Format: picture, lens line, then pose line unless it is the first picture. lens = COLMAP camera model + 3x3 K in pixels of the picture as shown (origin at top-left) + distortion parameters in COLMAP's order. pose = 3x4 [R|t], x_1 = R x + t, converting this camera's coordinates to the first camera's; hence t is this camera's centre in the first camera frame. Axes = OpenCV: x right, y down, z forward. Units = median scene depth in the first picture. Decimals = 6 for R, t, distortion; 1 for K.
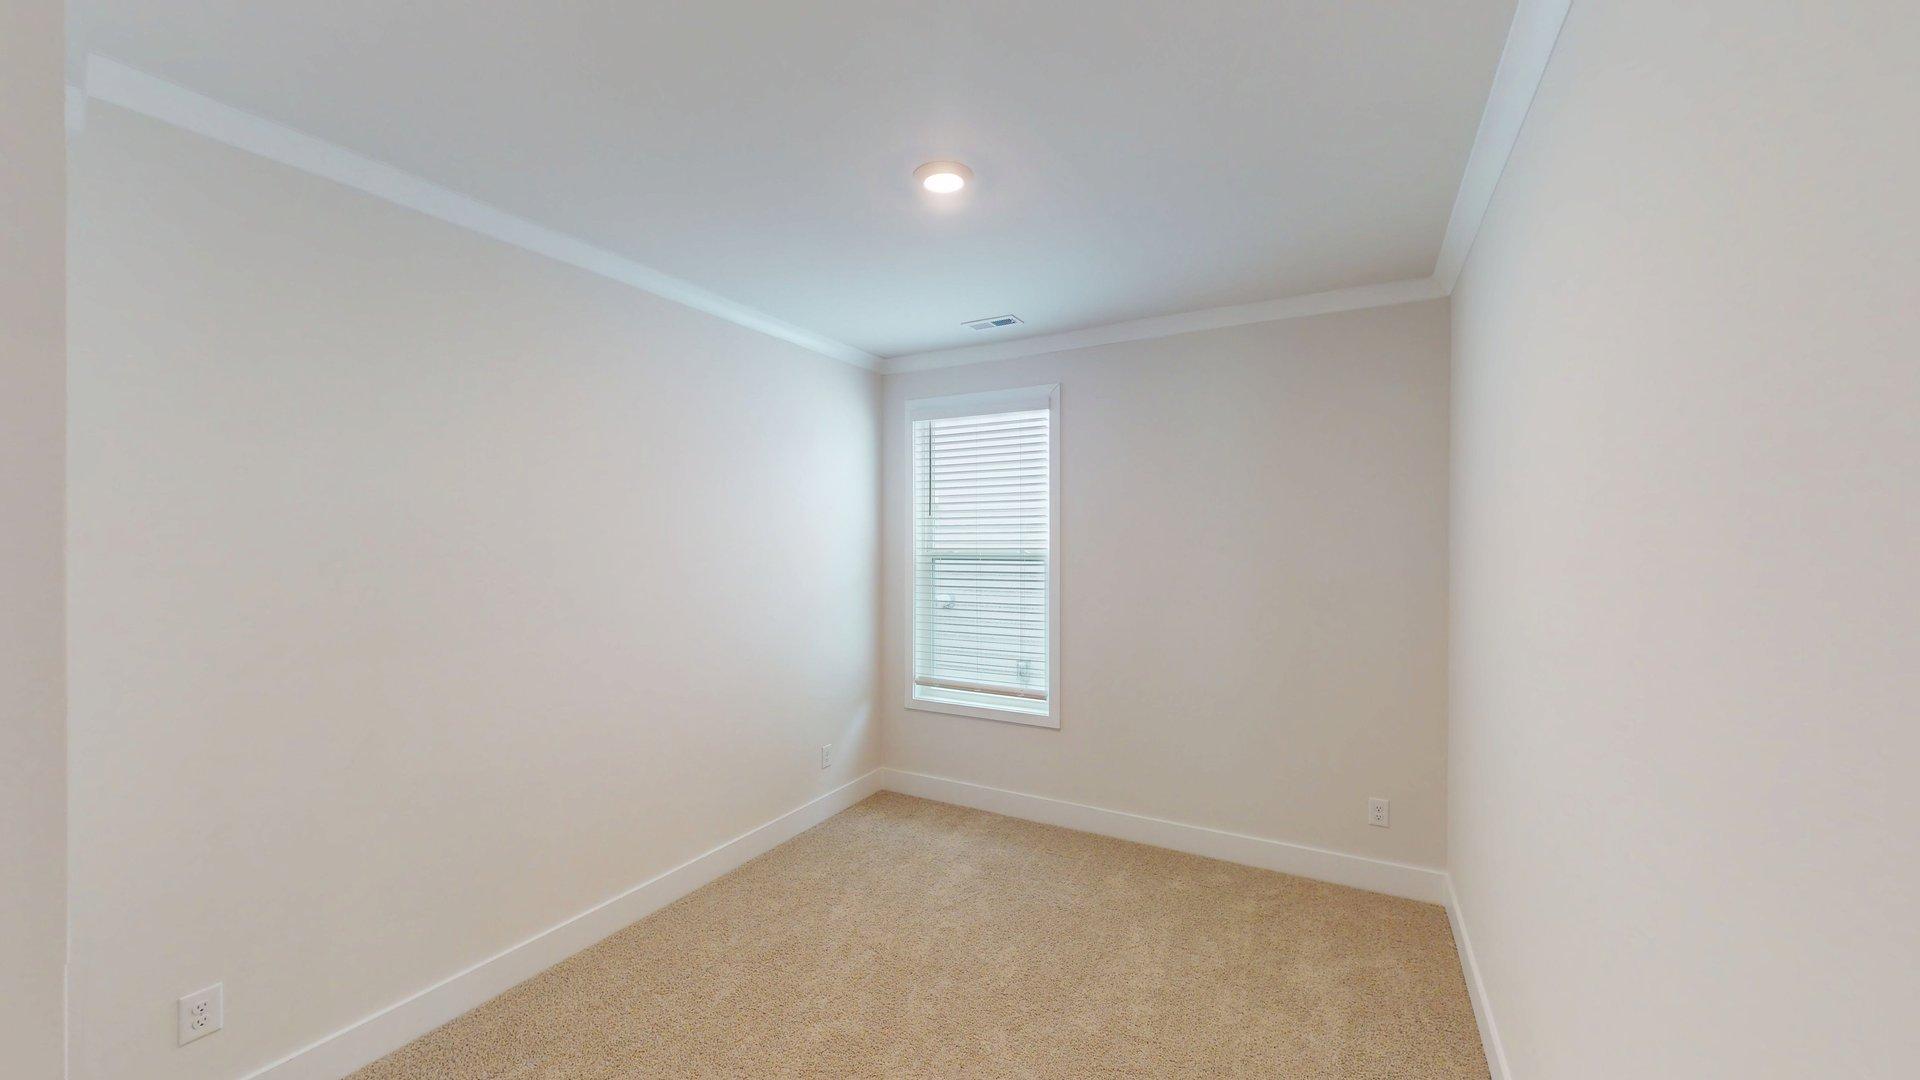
lens RADIAL K [[705.0, 0, 962.1], [0, 705.0, 541.3], [0, 0, 1]] dist [-0.001447, 0.000488]
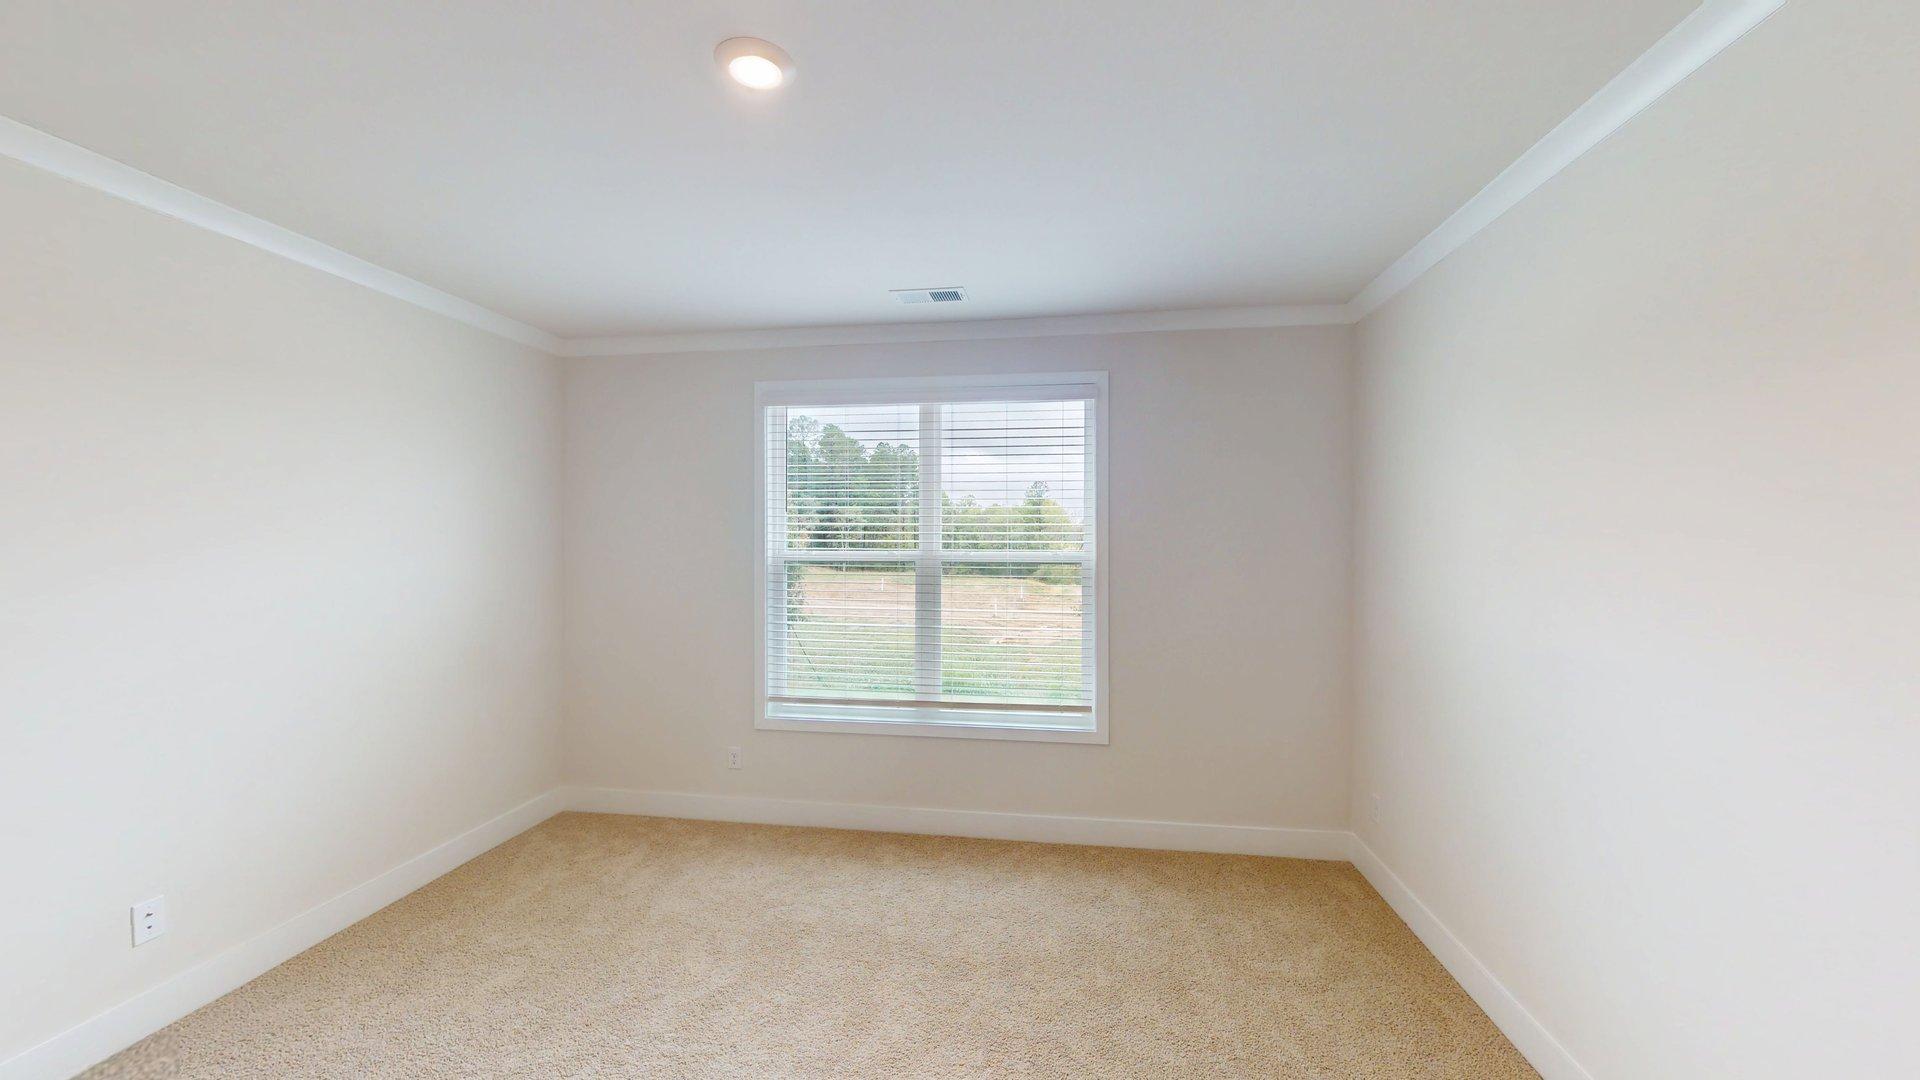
lens RADIAL K [[705.0, 0, 962.1], [0, 705.0, 541.3], [0, 0, 1]] dist [-0.001447, 0.000488]
pose [[0.937322, -0.006063, 0.348412, -0.324341], [0.005148, 0.999980, 0.003553, -0.003947], [-0.348426, -0.001537, 0.937335, 0.175208]]
